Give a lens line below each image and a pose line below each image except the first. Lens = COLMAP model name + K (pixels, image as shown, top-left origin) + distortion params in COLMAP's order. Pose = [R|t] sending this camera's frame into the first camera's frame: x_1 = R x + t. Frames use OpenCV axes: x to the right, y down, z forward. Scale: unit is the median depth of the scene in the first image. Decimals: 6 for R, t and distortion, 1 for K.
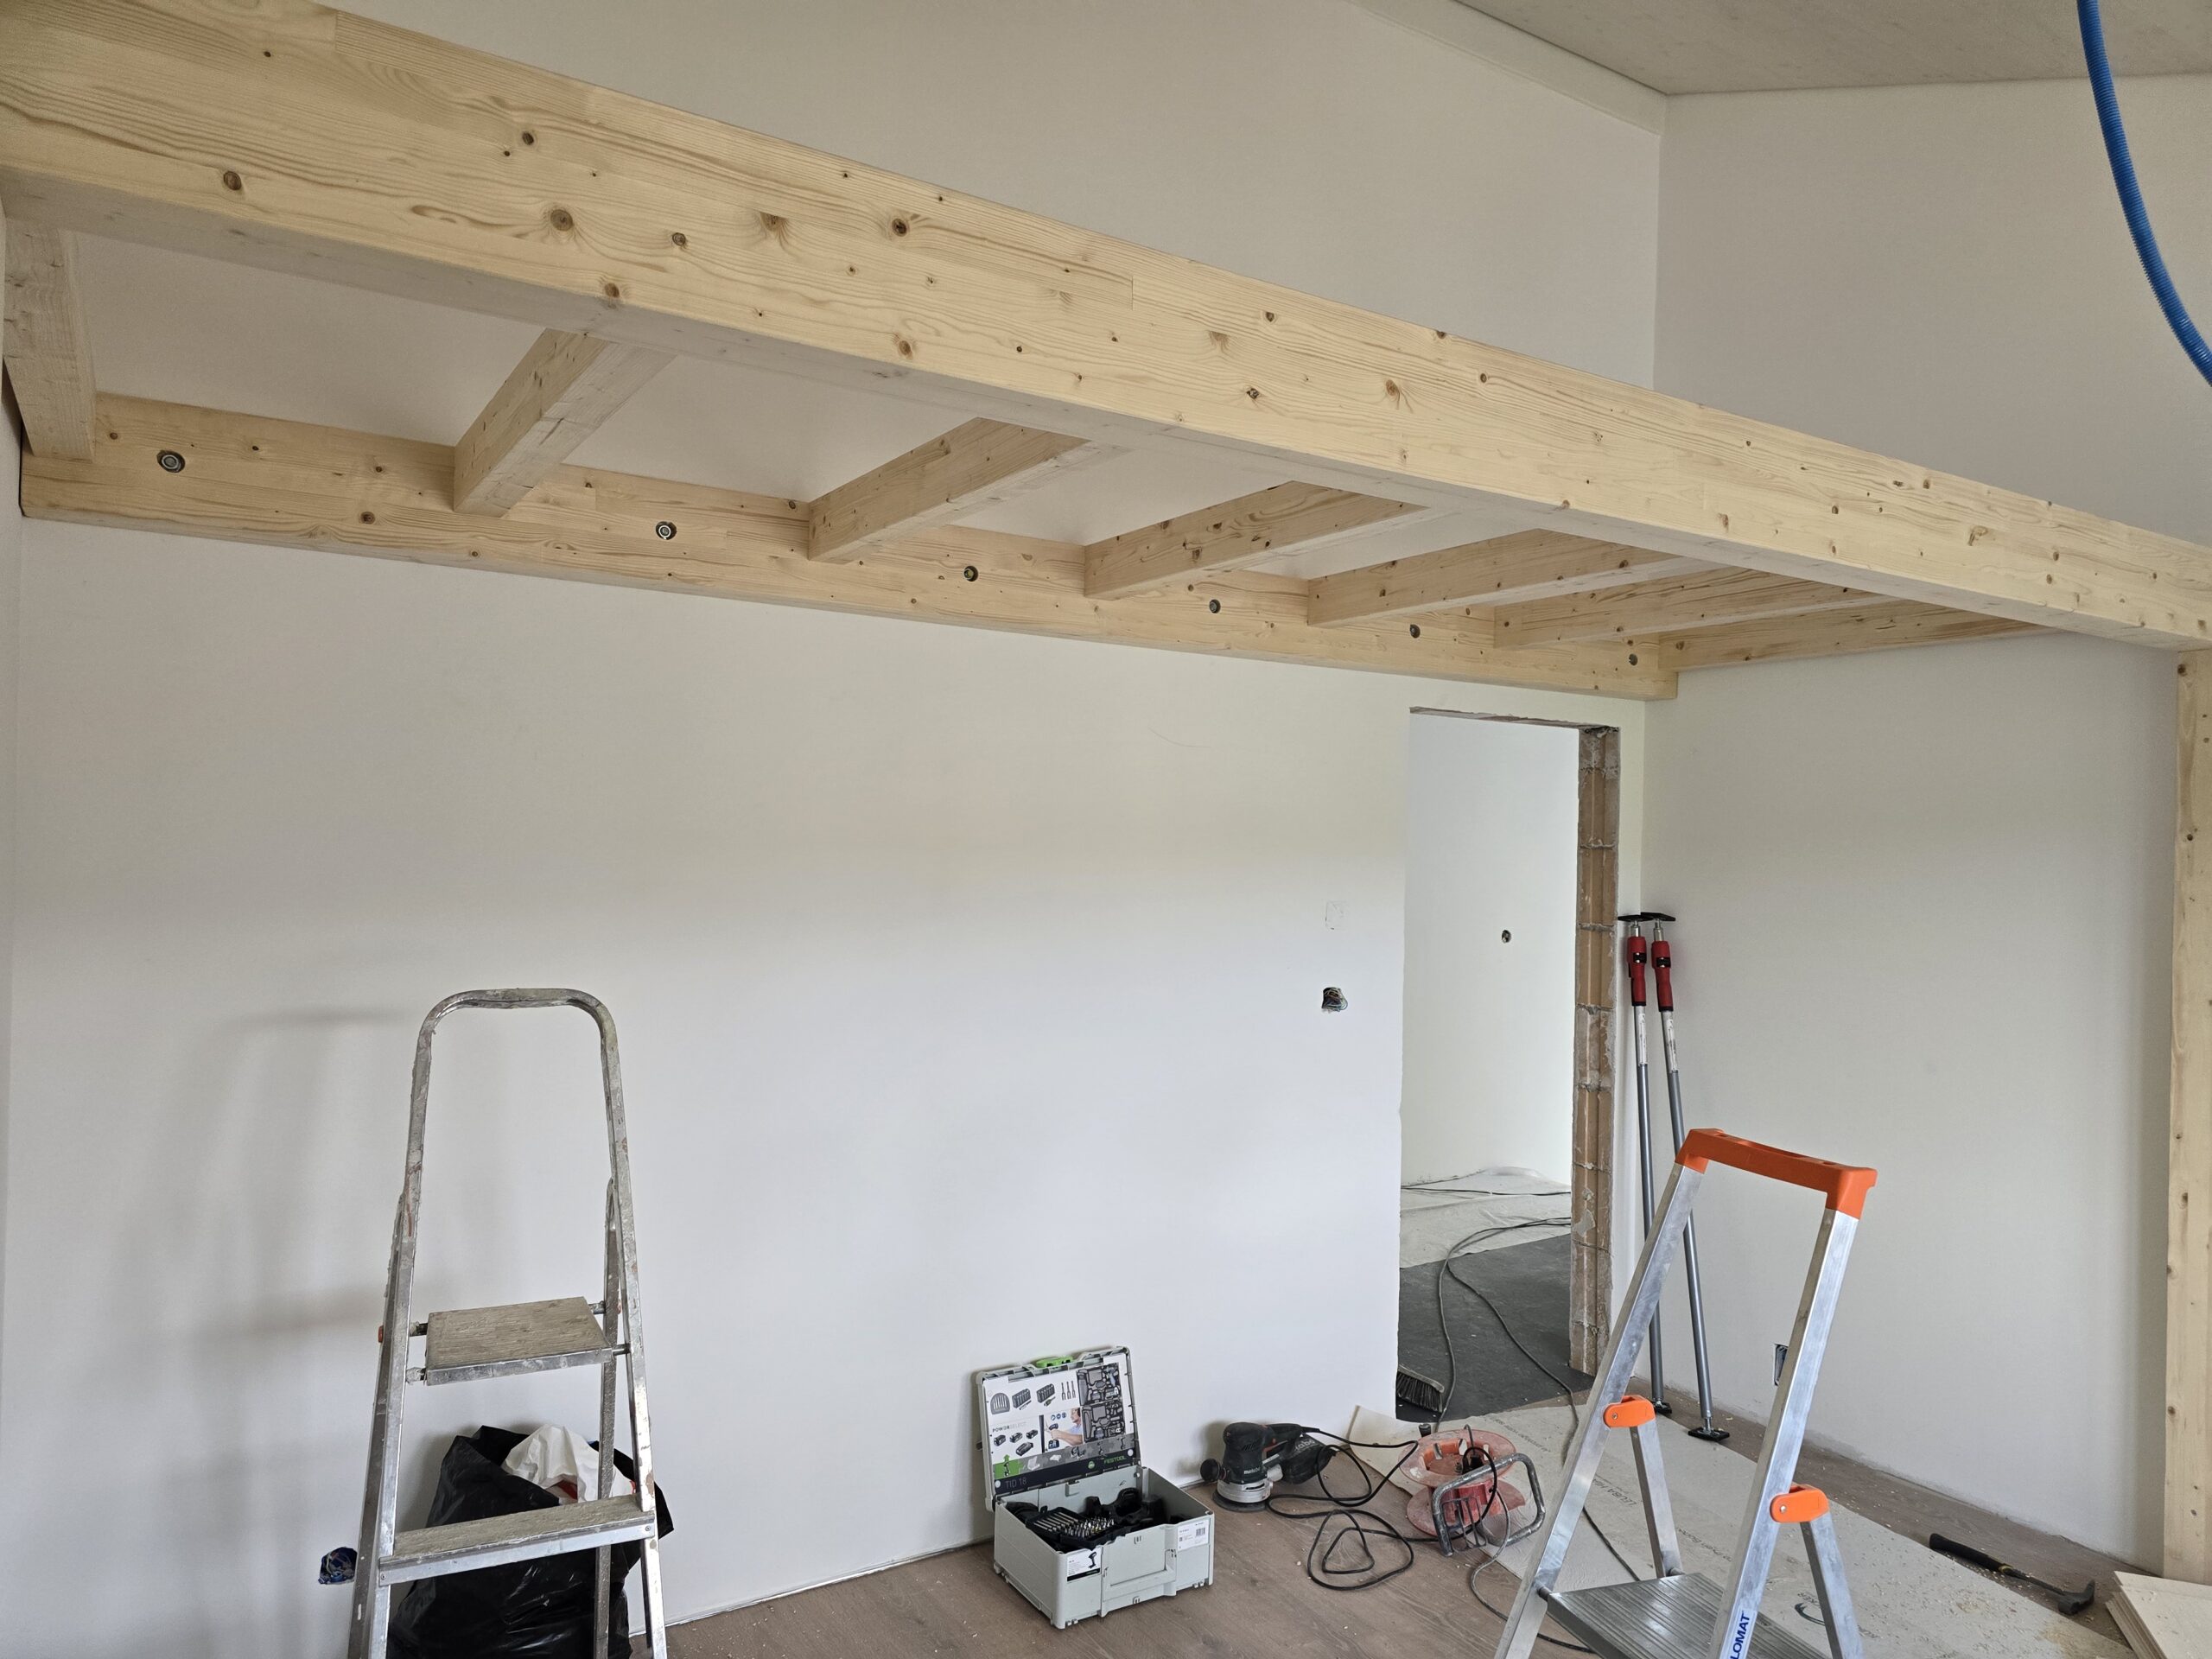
lens RADIAL K [[1478.0, 0, 1118.0], [0, 1478.0, 852.5], [0, 0, 1]] dist [0.057887, -0.053715]
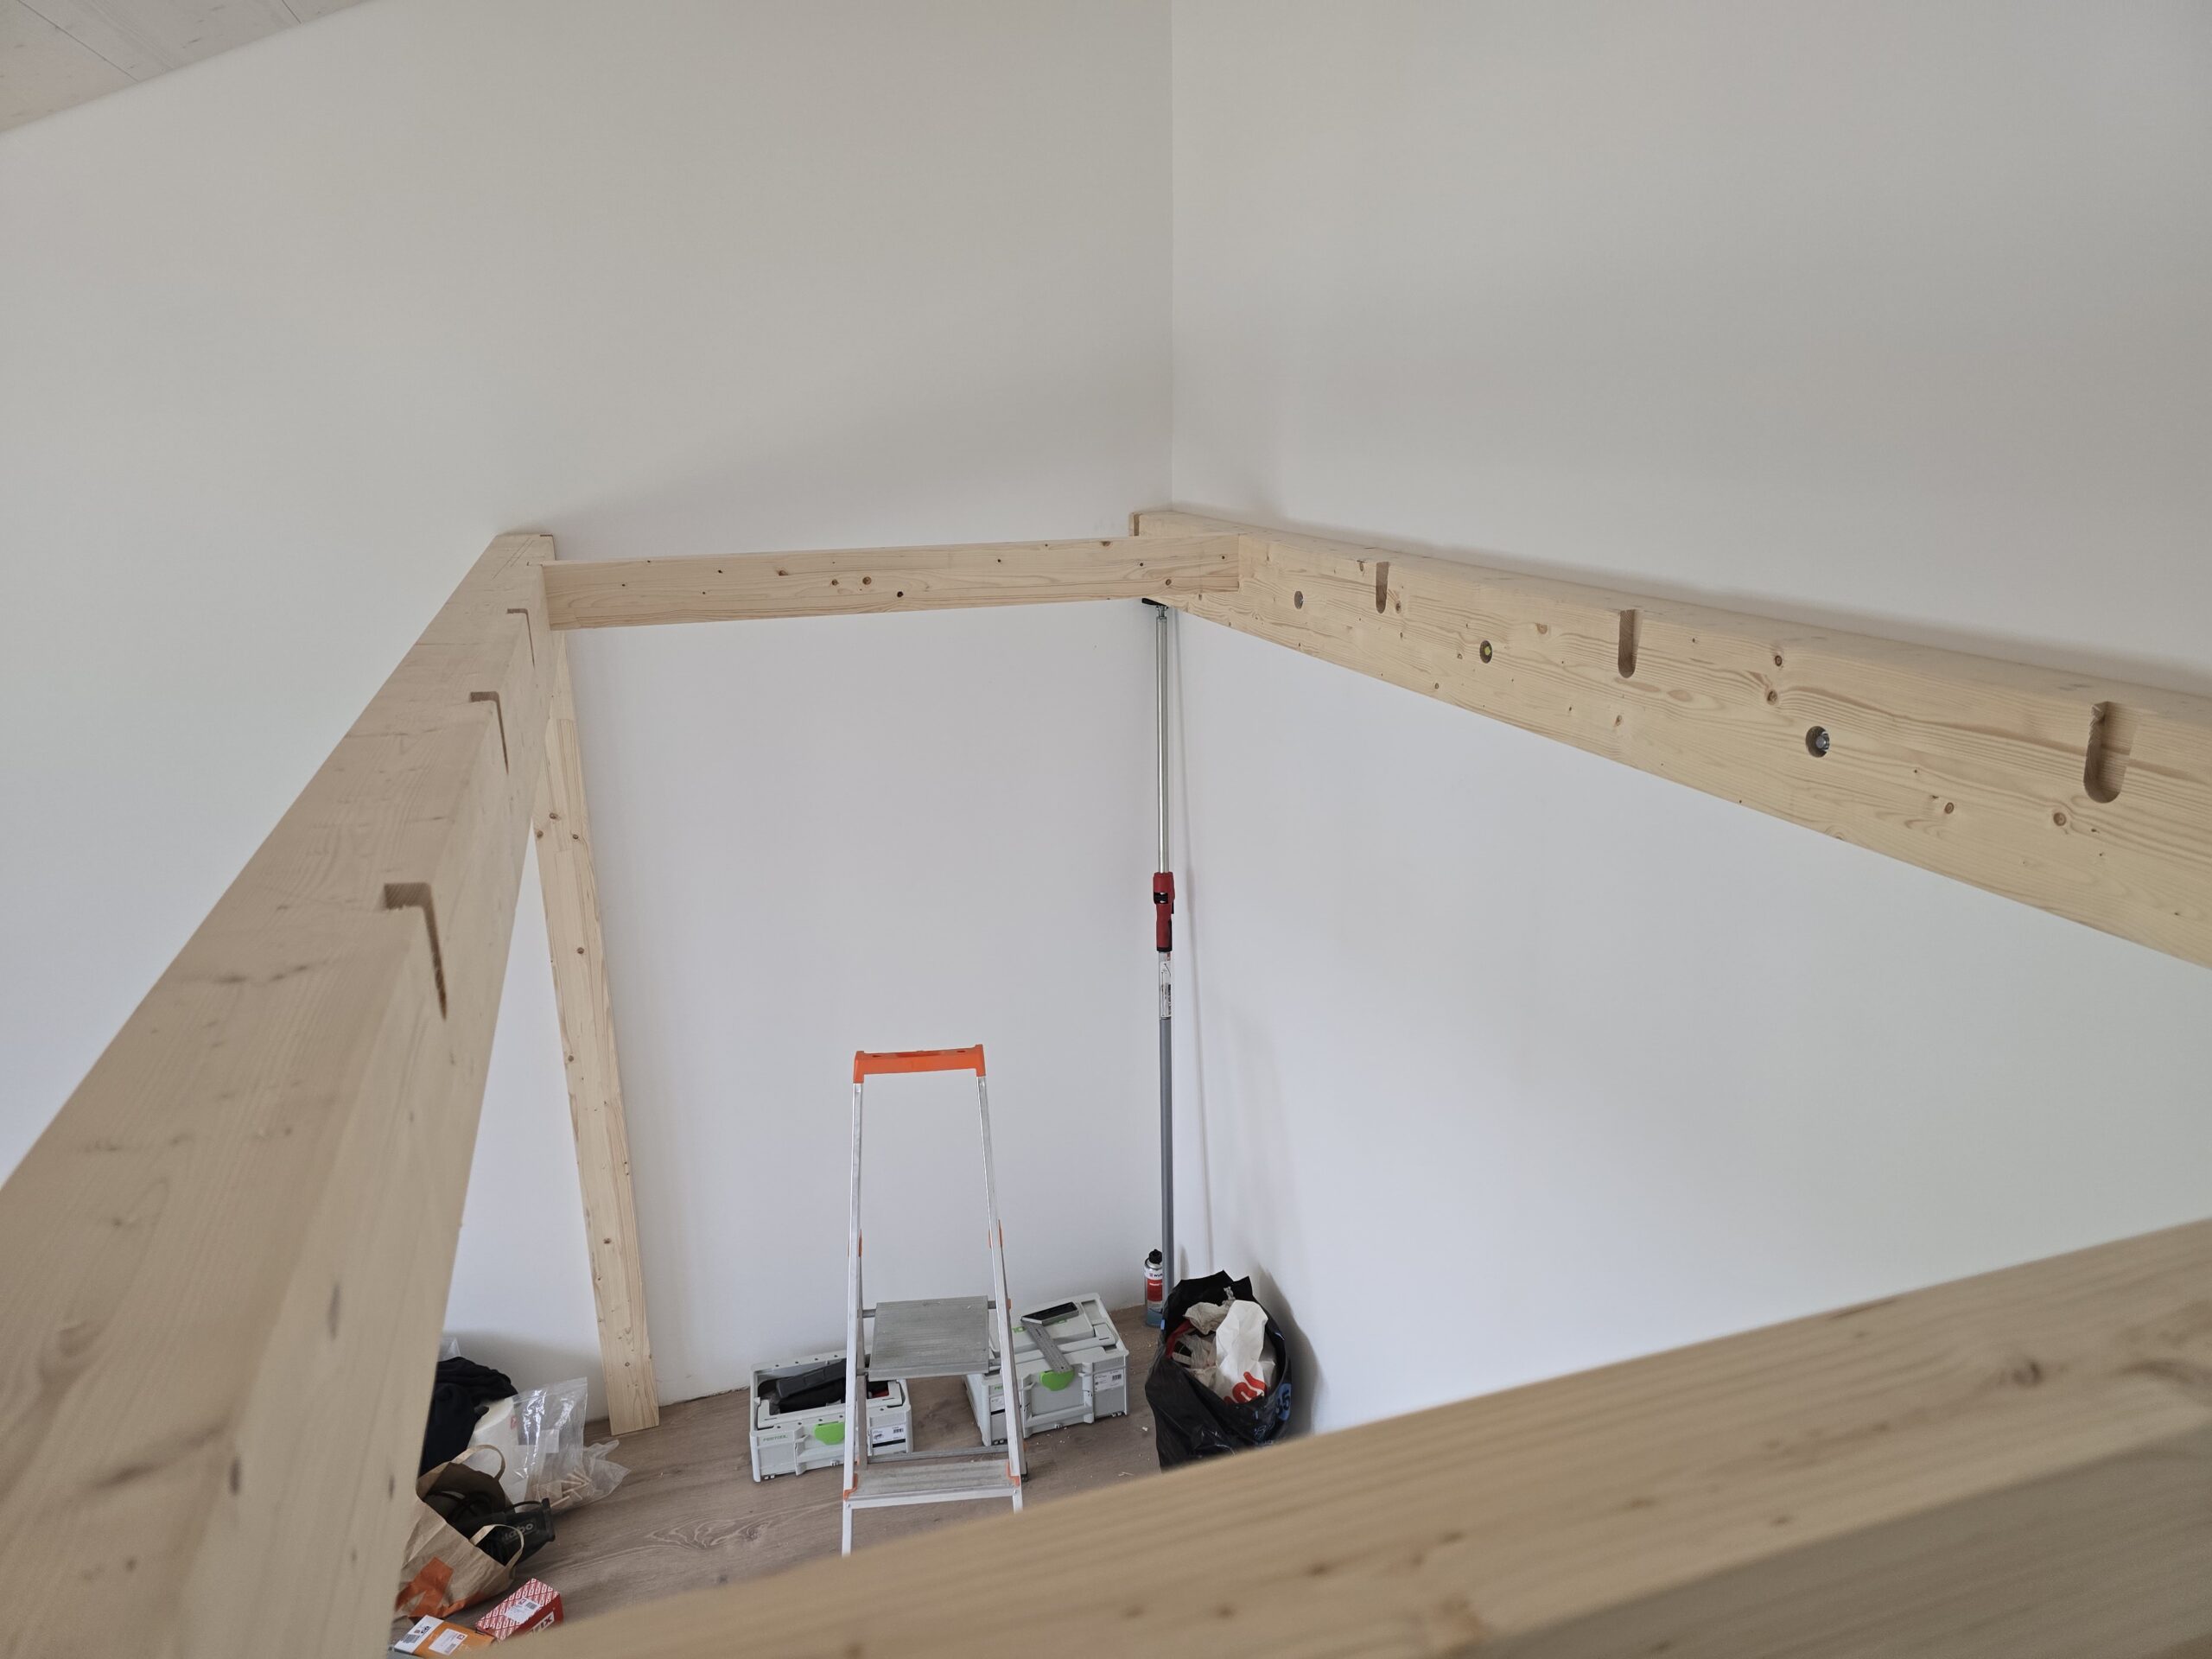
lens RADIAL K [[1478.0, 0, 1115.7], [0, 1478.0, 835.2], [0, 0, 1]] dist [0.057887, -0.053715]
pose [[-0.245773, 0.257528, -0.934492, 0.589659], [0.010541, 0.964715, 0.263084, -0.279434], [0.969270, 0.054809, -0.239816, 0.968303]]
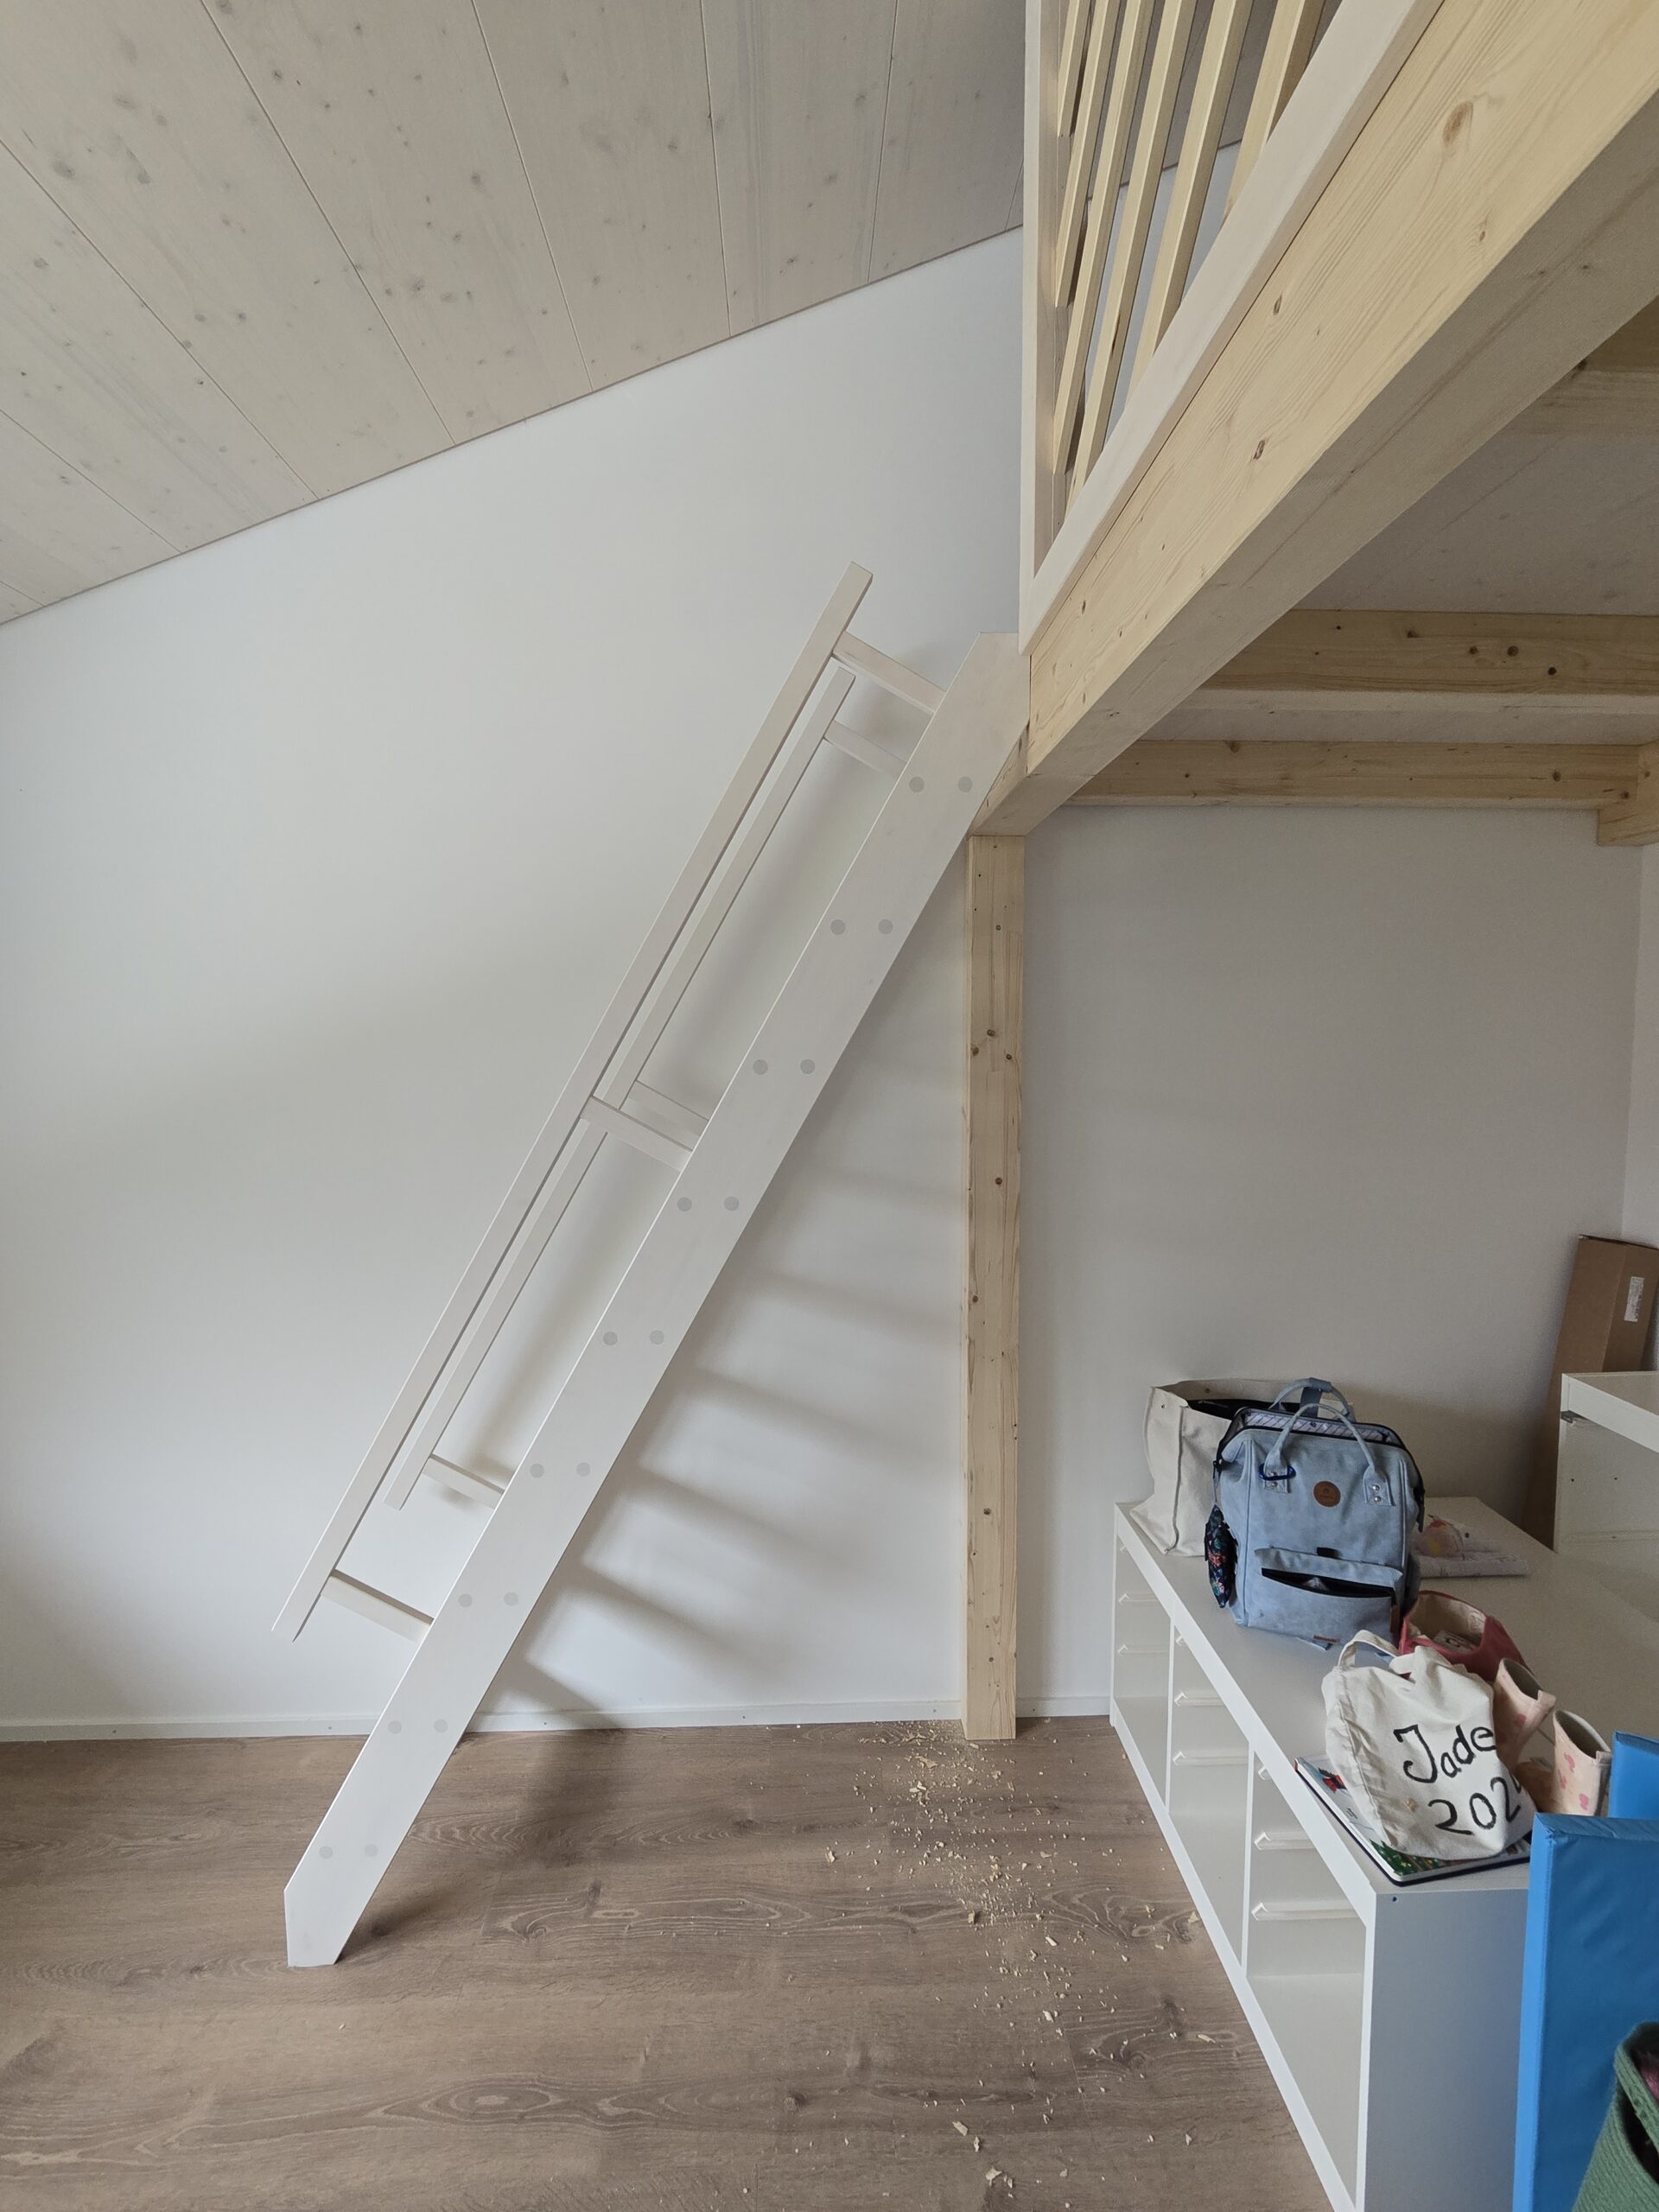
lens RADIAL K [[909.6, 0, 822.3], [0, 909.6, 1107.4], [0, 0, 1]] dist [-0.007045, 0.003832]
pose [[-0.508361, 0.046567, -0.859884, 0.307066], [-0.006550, 0.998299, 0.057935, -0.014431], [0.861119, 0.035084, -0.507191, 0.563293]]
